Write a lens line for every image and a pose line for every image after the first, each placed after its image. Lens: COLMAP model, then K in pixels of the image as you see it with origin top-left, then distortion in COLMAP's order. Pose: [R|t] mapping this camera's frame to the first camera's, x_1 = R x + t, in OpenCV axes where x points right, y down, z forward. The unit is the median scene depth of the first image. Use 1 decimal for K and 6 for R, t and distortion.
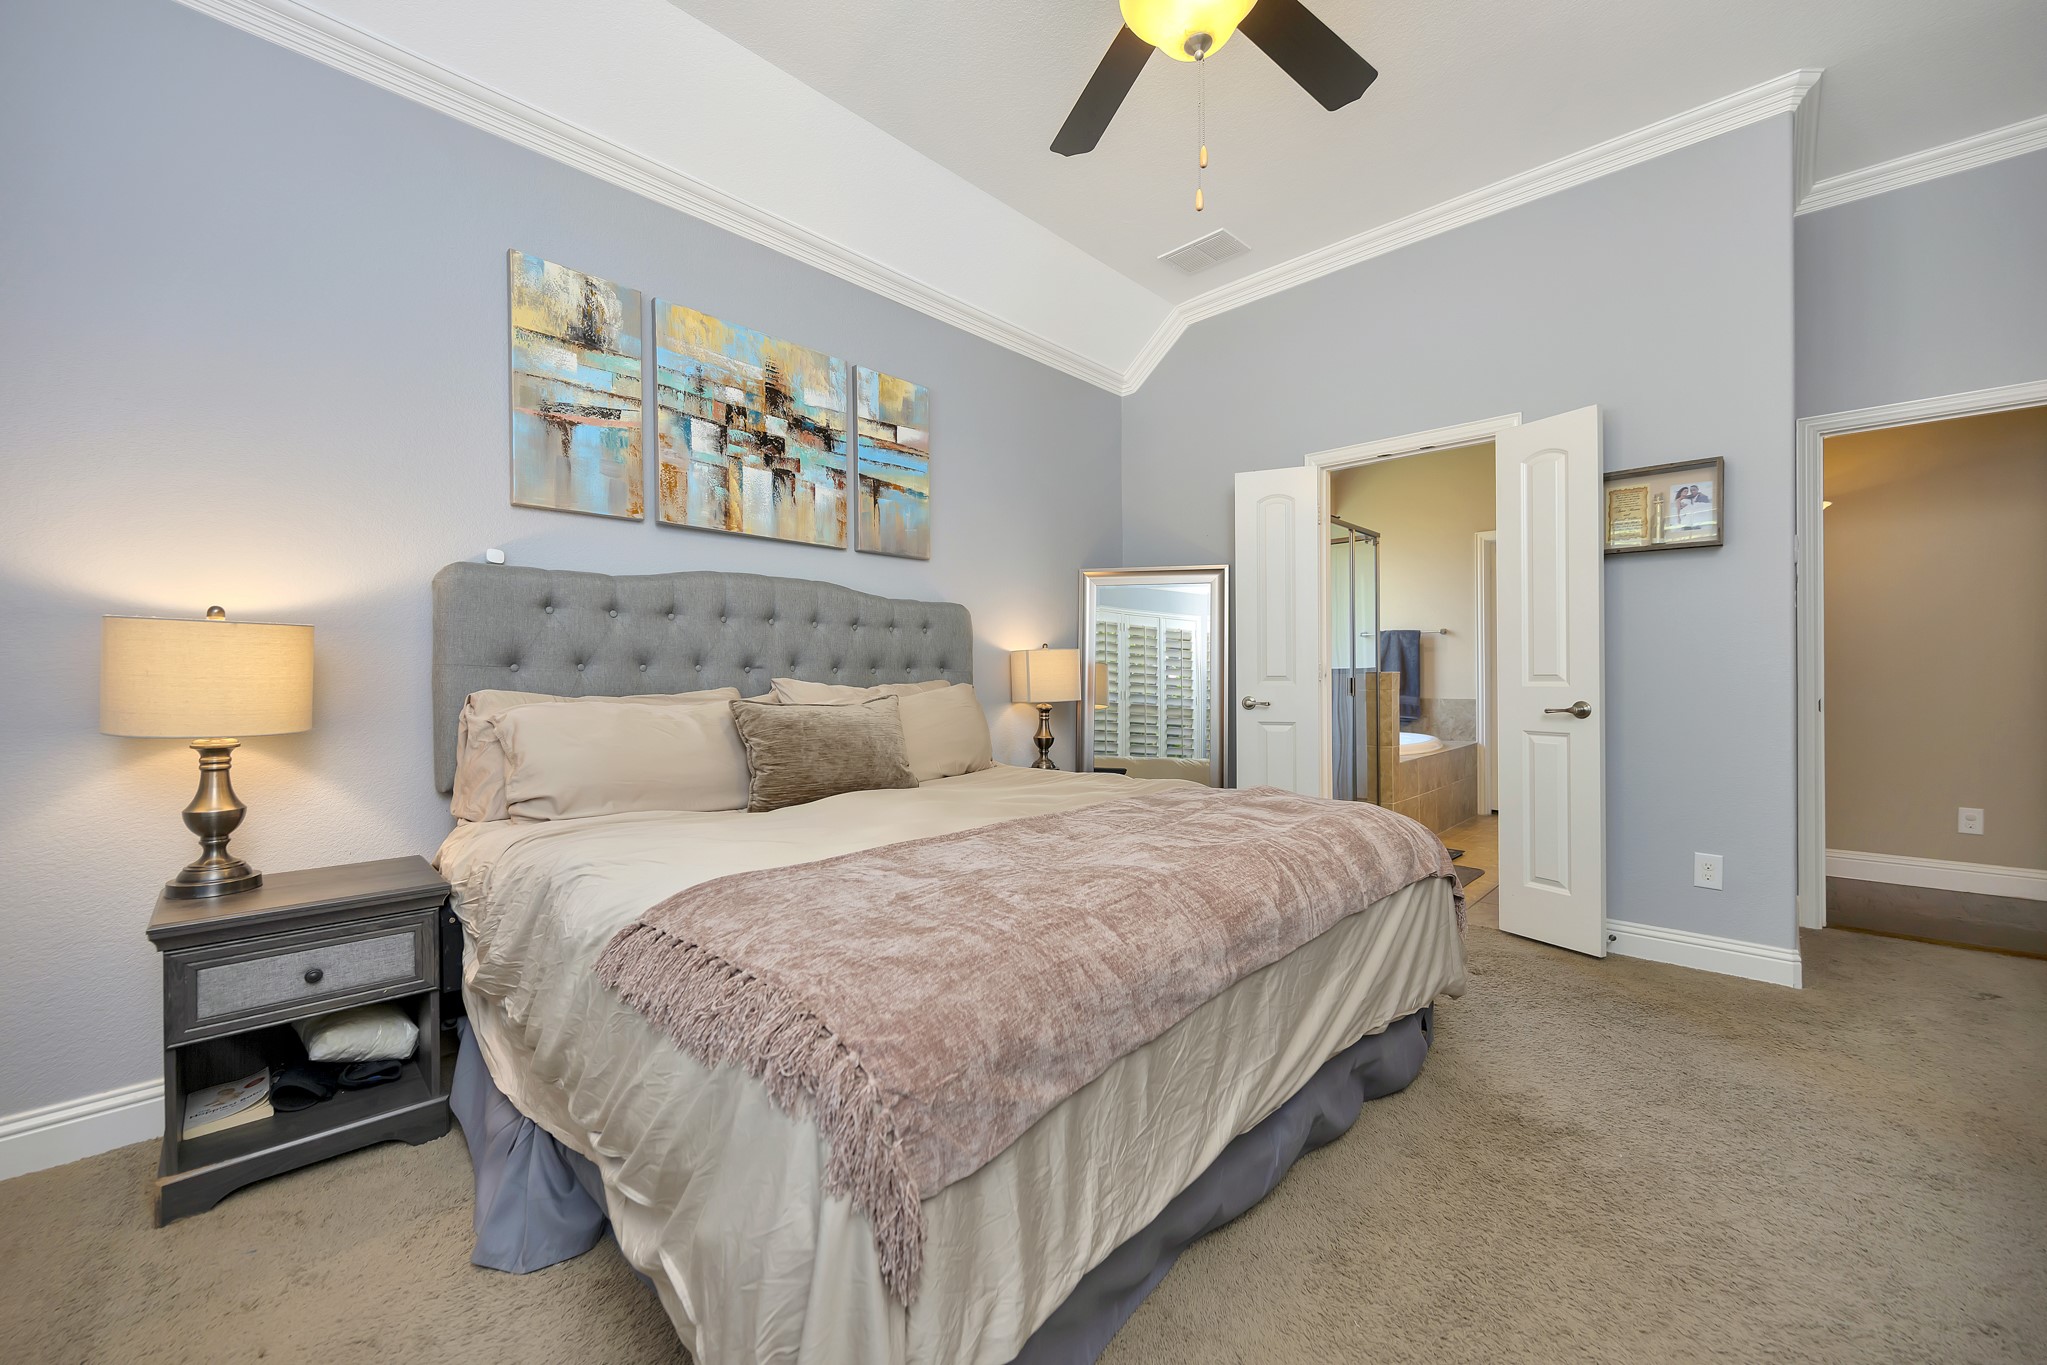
lens RADIAL K [[814.1, 0, 1029.2], [0, 814.1, 688.3], [0, 0, 1]] dist [-0.000850, -0.000168]
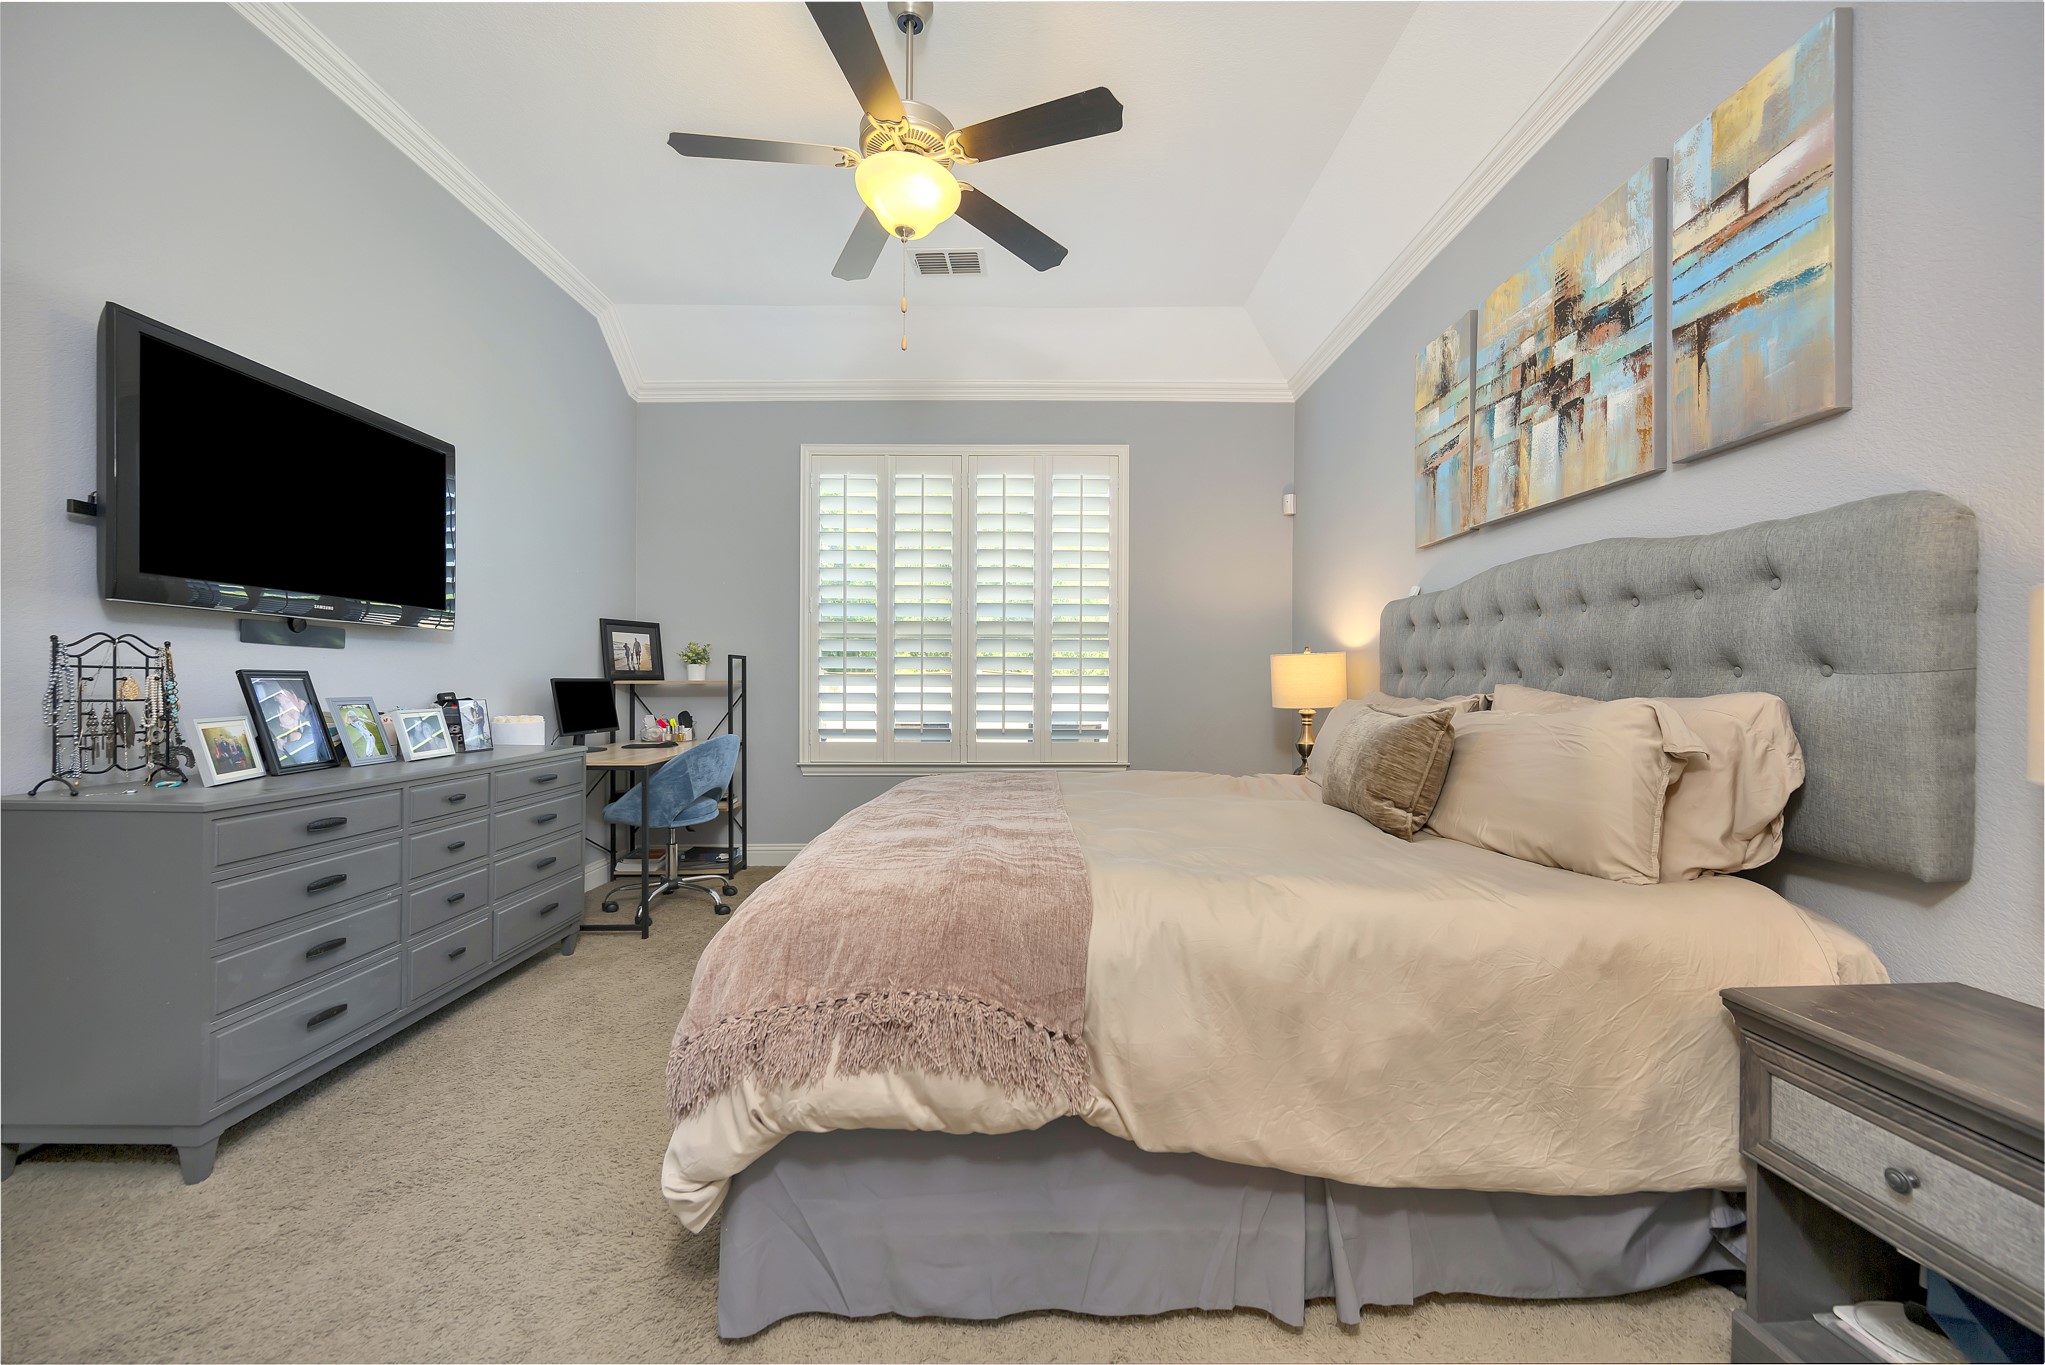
lens RADIAL K [[813.3, 0, 1028.2], [0, 813.3, 688.3], [0, 0, 1]] dist [-0.000850, -0.000168]
pose [[-0.739211, 0.012261, -0.673362, 0.558730], [-0.008346, 0.999591, 0.027363, -0.025009], [0.673422, 0.025847, -0.738806, 1.214616]]
